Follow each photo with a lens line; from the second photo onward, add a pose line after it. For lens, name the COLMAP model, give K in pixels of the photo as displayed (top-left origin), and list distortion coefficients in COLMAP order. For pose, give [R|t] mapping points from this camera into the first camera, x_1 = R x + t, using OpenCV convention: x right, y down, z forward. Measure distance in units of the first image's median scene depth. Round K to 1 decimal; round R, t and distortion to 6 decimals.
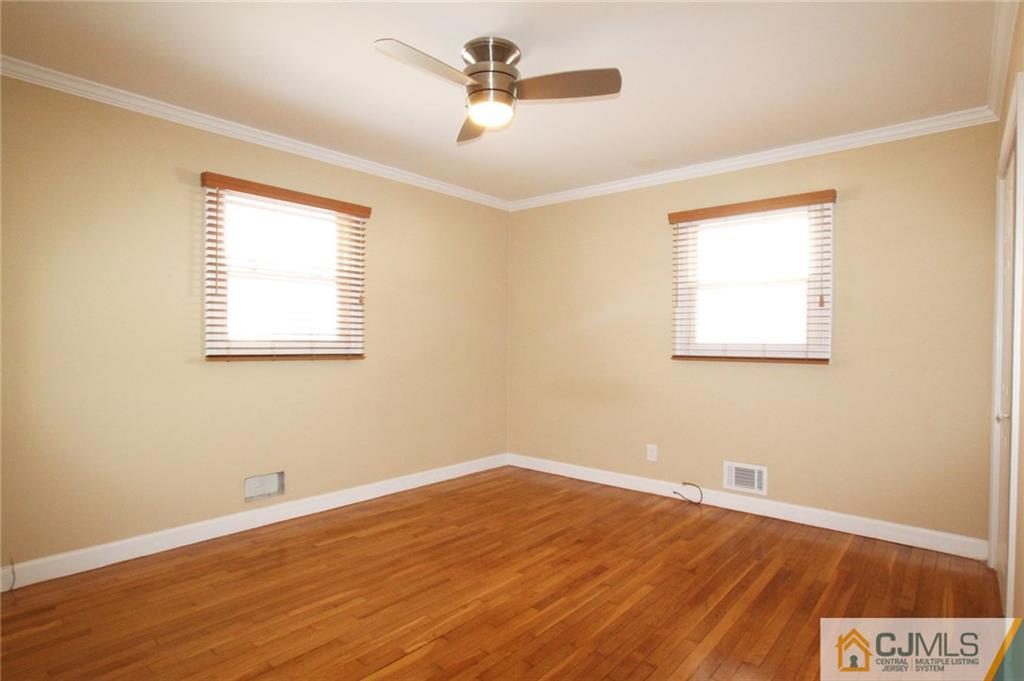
lens RADIAL K [[549.3, 0, 514.2], [0, 549.3, 349.2], [0, 0, 1]] dist [-0.083832, 0.042307]
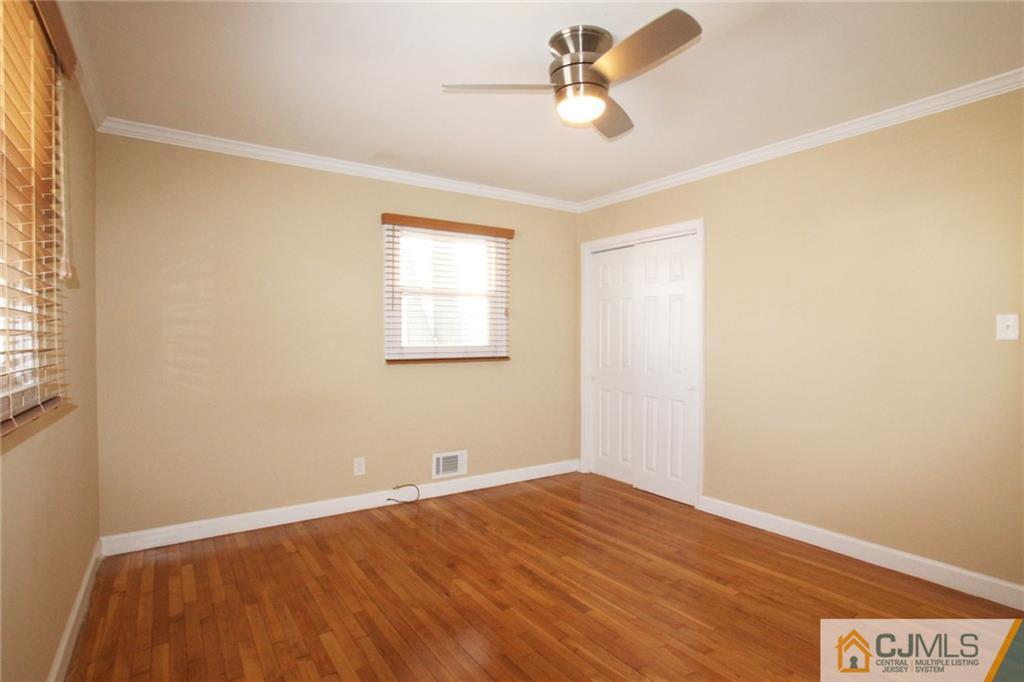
lens RADIAL K [[549.3, 0, 514.2], [0, 549.3, 349.7], [0, 0, 1]] dist [-0.083832, 0.042307]
pose [[0.220547, -0.029625, 0.974926, -0.717908], [0.018277, 0.999489, 0.026237, -0.033074], [-0.975205, 0.012032, 0.220975, 0.666472]]
